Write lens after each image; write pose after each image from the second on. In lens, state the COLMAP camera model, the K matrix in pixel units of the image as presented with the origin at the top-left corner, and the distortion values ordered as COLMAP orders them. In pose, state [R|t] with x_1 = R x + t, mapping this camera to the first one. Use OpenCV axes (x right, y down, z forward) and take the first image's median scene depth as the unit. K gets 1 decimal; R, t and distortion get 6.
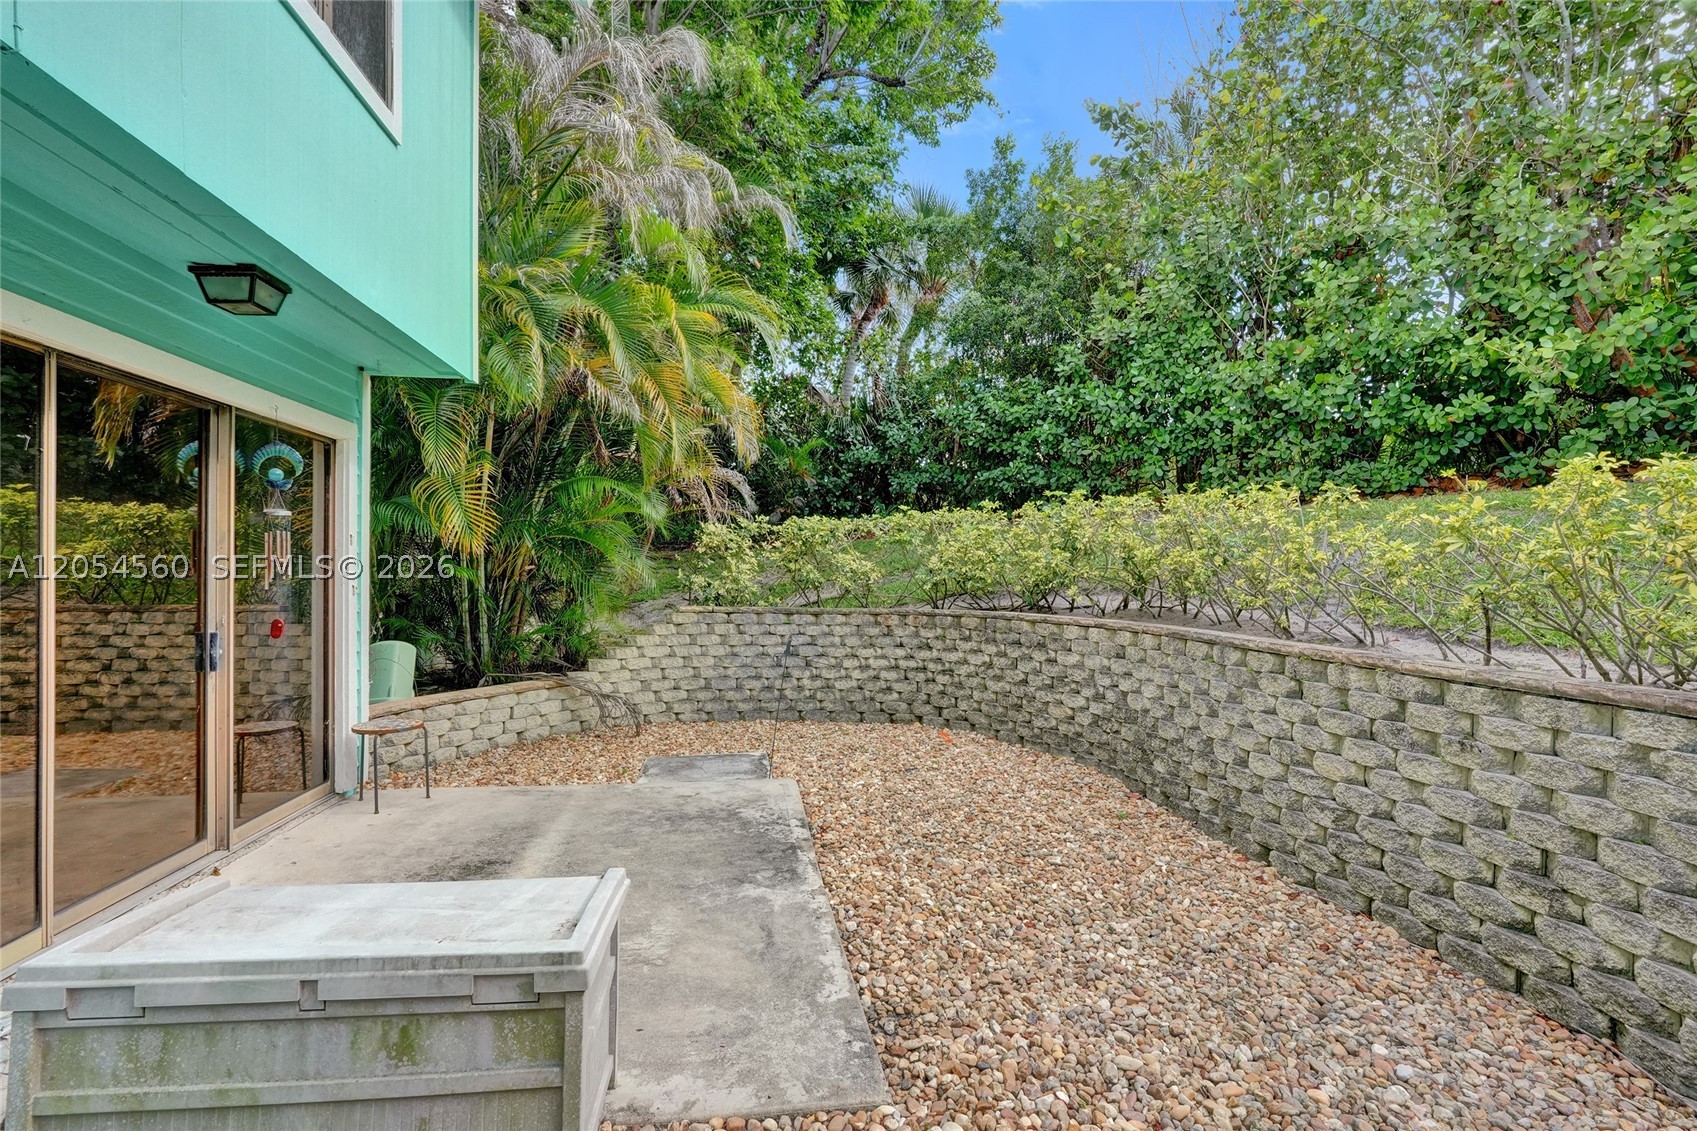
lens RADIAL K [[765.5, 0, 832.7], [0, 765.5, 573.8], [0, 0, 1]] dist [-0.012911, 0.008859]
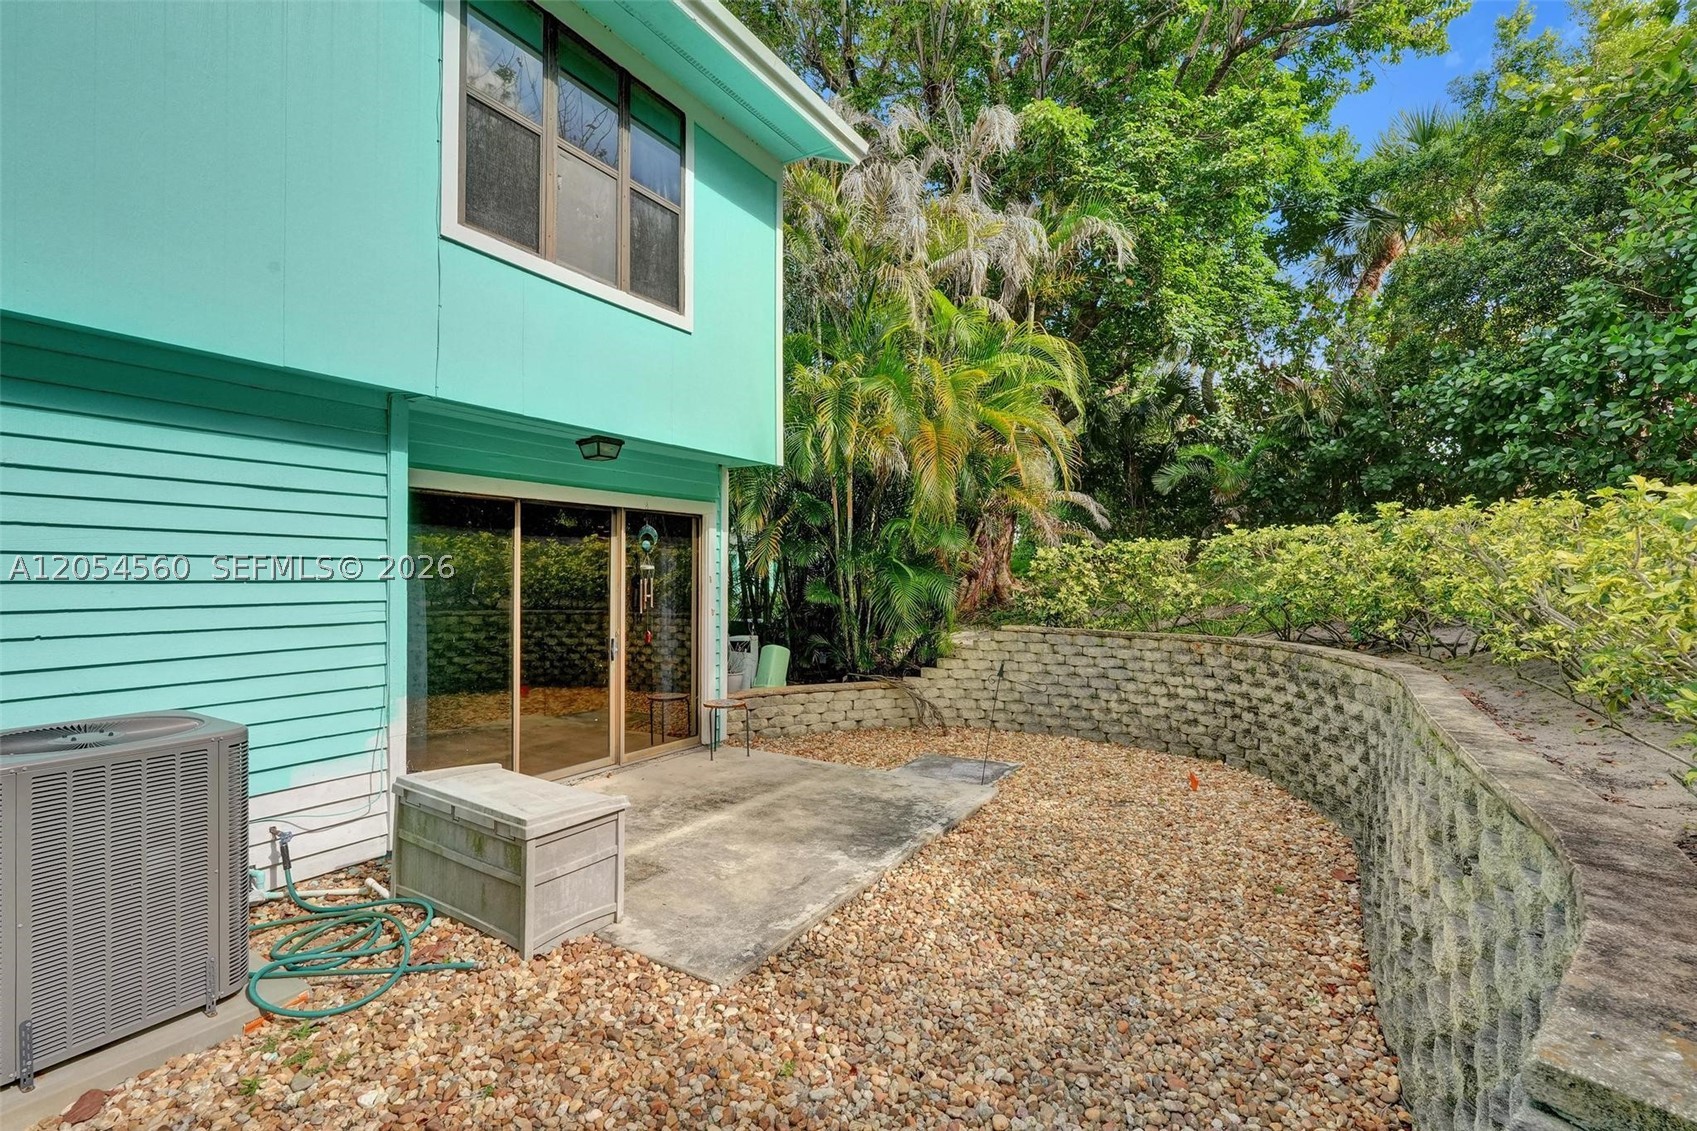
lens RADIAL K [[760.3, 0, 848.5], [0, 760.3, 565.5], [0, 0, 1]] dist [-0.015573, 0.008250]
pose [[0.771206, -0.013313, -0.636446, 0.356842], [0.004003, 0.999863, -0.016065, -0.029808], [0.636573, 0.009842, 0.771154, 0.002052]]
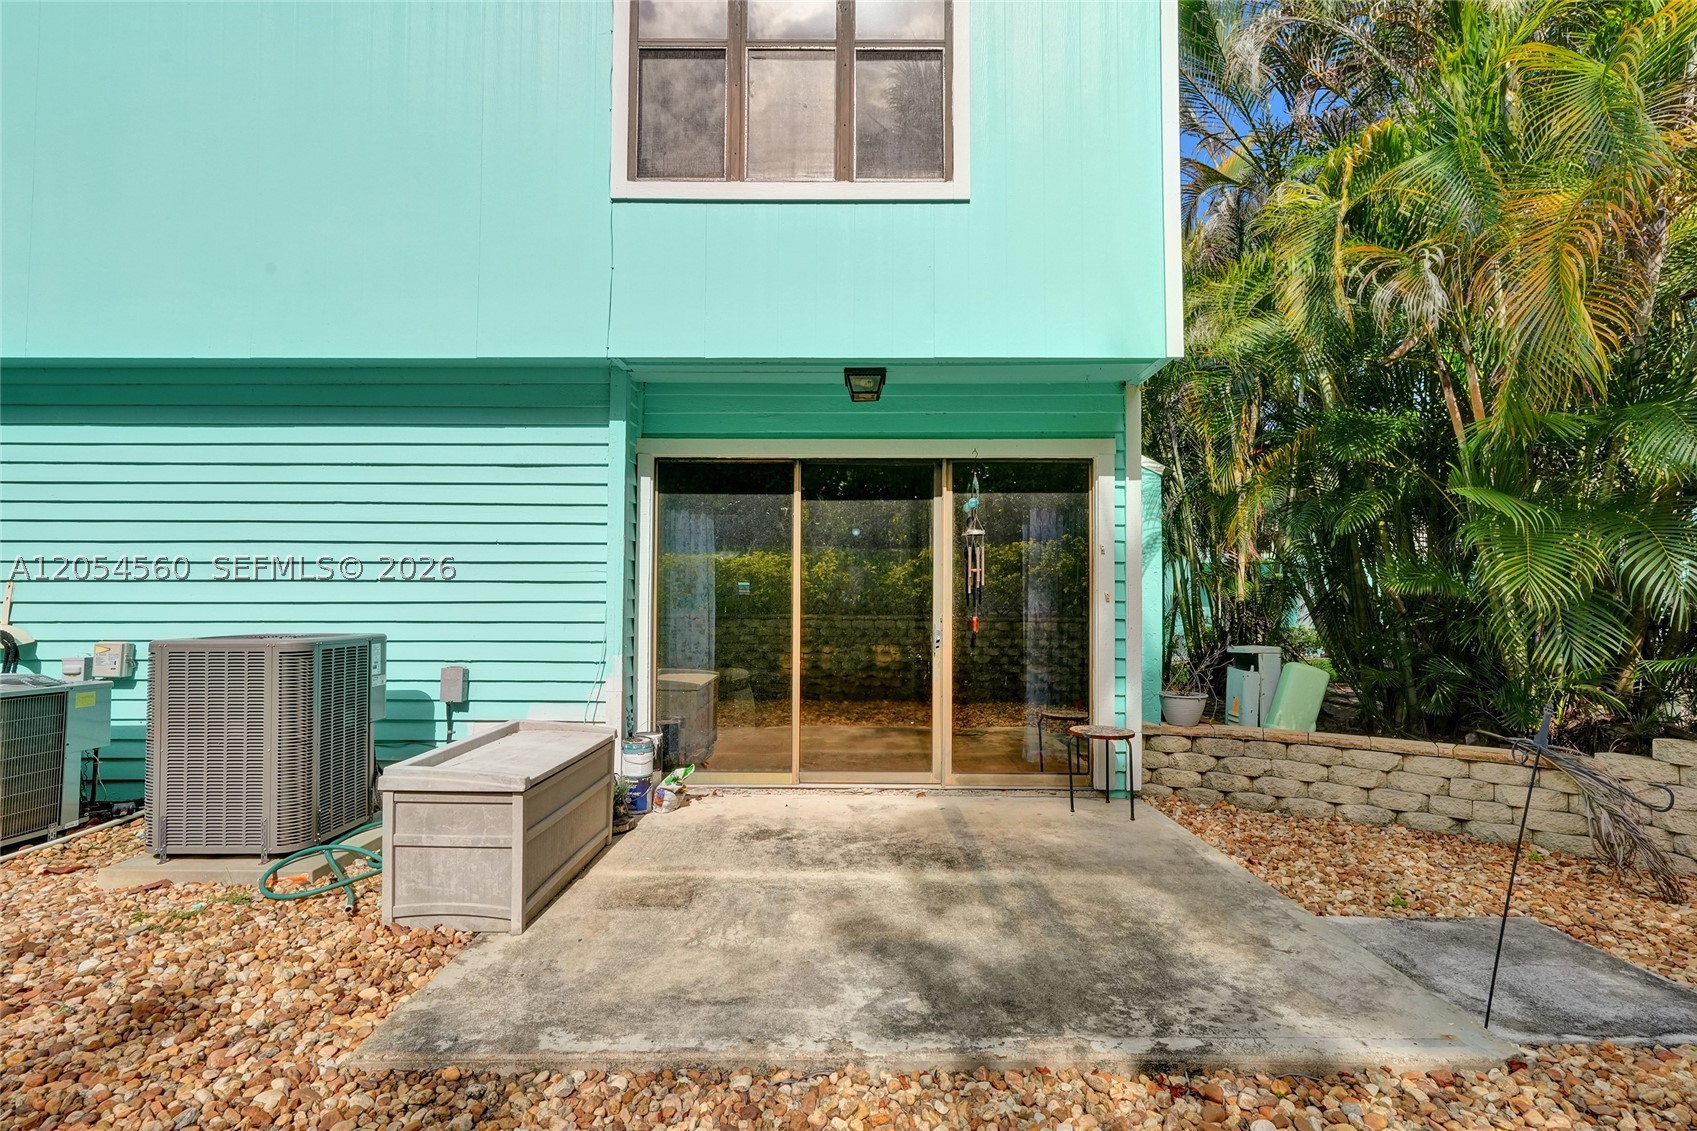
lens RADIAL K [[760.3, 0, 848.5], [0, 760.3, 565.5], [0, 0, 1]] dist [-0.015573, 0.008250]
pose [[-0.142899, -0.066406, -0.987507, 0.290609], [-0.005695, 0.997785, -0.066273, 0.032750], [0.989721, -0.003846, -0.142960, 0.522737]]
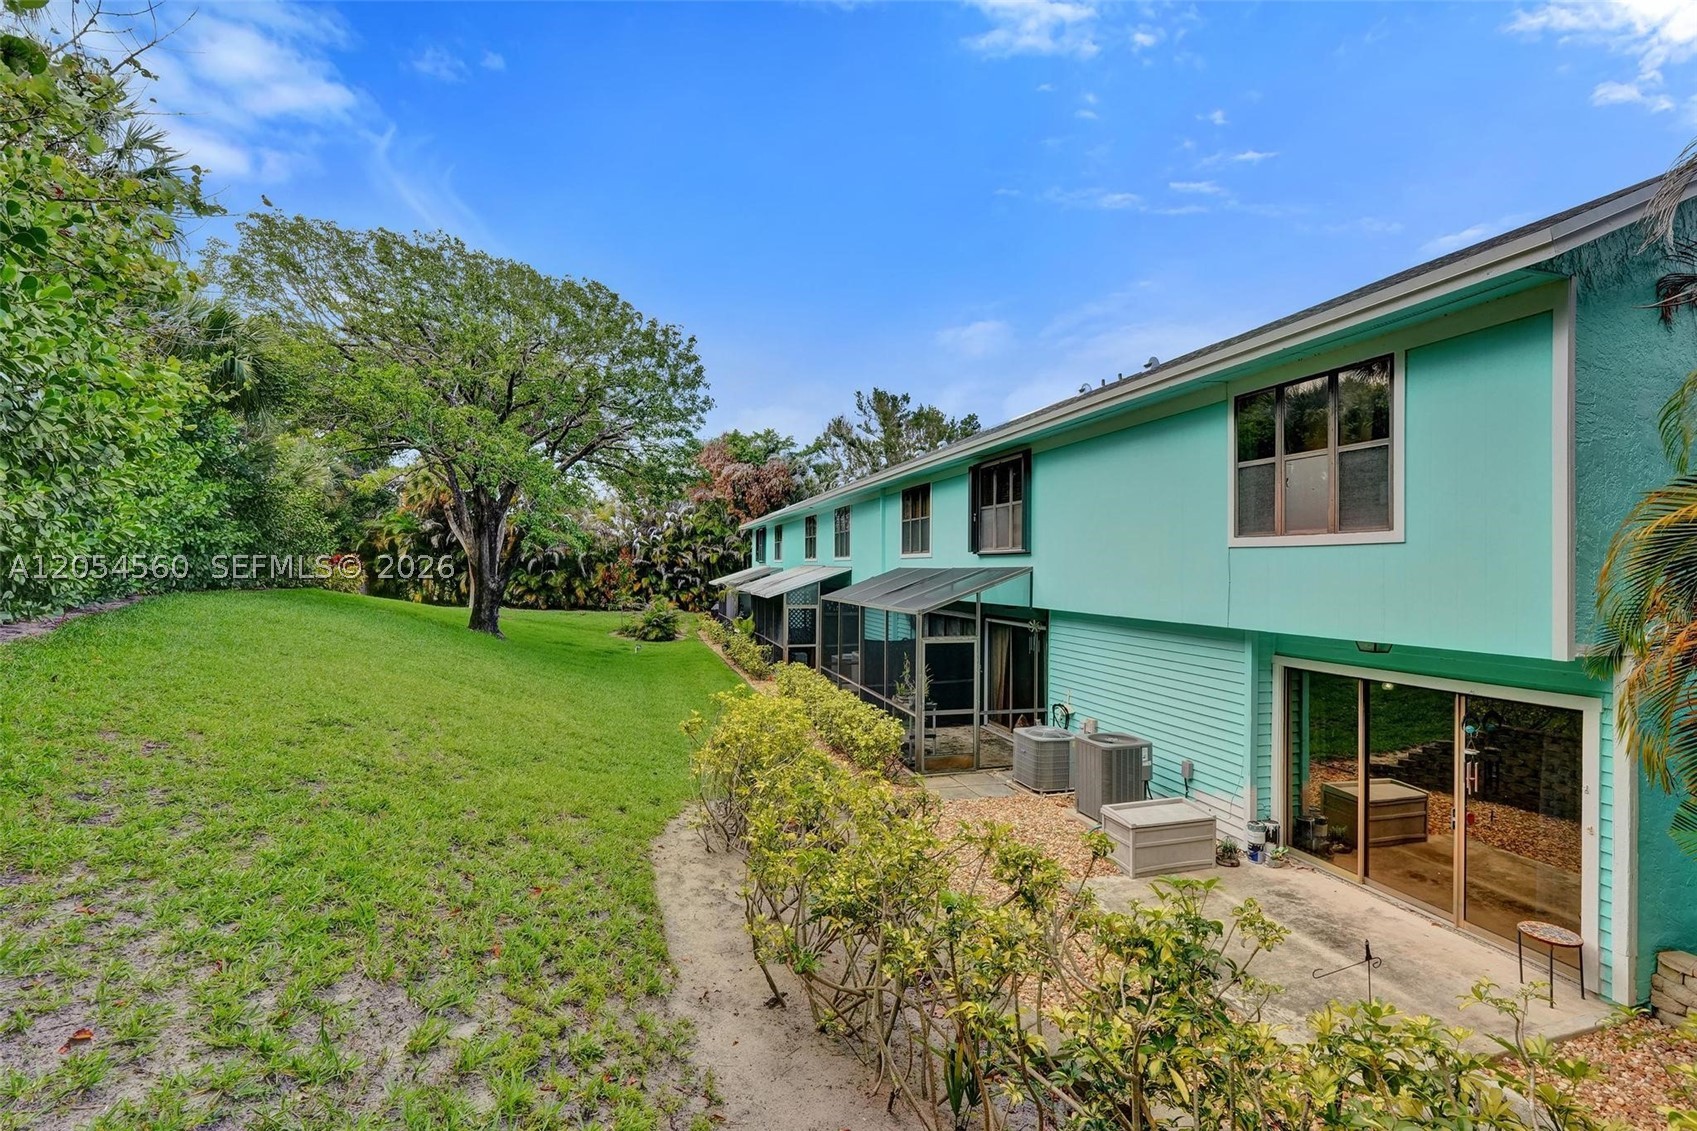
lens RADIAL K [[760.3, 0, 848.5], [0, 760.3, 565.5], [0, 0, 1]] dist [-0.015573, 0.008250]
pose [[-0.988816, -0.024001, -0.147195, 0.504722], [-0.024121, 0.999709, -0.000968, -0.252251], [0.147176, 0.002594, -0.989107, 1.337792]]
